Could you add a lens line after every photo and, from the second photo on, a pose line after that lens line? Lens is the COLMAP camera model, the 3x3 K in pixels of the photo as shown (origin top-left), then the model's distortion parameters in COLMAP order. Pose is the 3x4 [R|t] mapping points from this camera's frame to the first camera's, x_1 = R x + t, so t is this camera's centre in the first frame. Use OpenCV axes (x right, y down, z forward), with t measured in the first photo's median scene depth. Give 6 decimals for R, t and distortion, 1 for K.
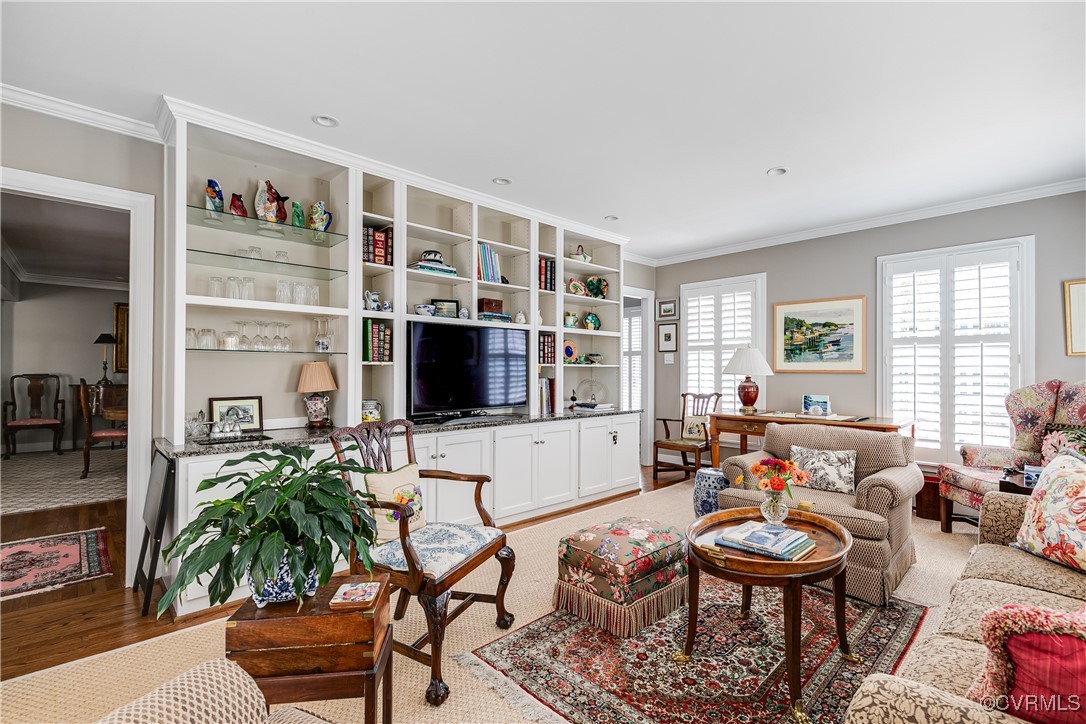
lens RADIAL K [[491.7, 0, 543.2], [0, 491.7, 371.1], [0, 0, 1]] dist [0.001144, 0.000123]
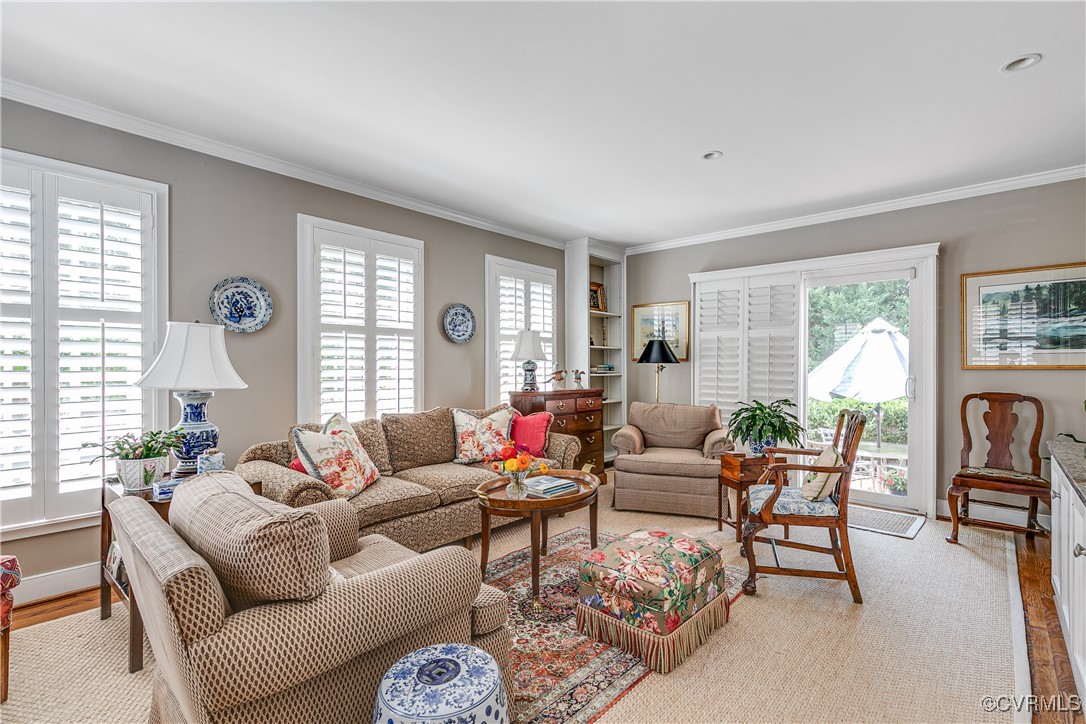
lens RADIAL K [[492.9, 0, 540.0], [0, 492.9, 362.6], [0, 0, 1]] dist [0.002688, 0.000387]
pose [[-0.997999, -0.000618, -0.063221, 0.272989], [-0.000068, 0.999962, -0.008710, -0.003157], [0.063224, -0.008688, -0.997962, 1.186206]]
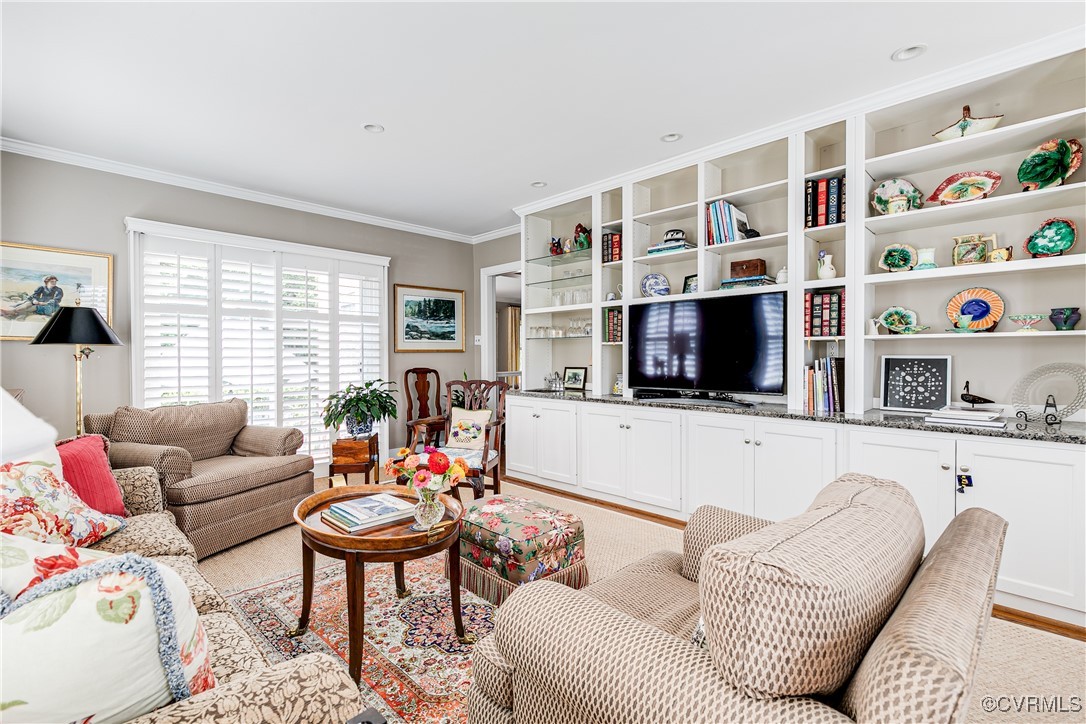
lens RADIAL K [[492.9, 0, 540.0], [0, 492.9, 362.6], [0, 0, 1]] dist [0.002688, 0.000387]
pose [[0.016521, 0.017392, -0.999712, 0.724839], [0.006257, 0.999827, 0.017498, 0.007736], [0.999844, -0.006545, 0.016410, 0.649711]]
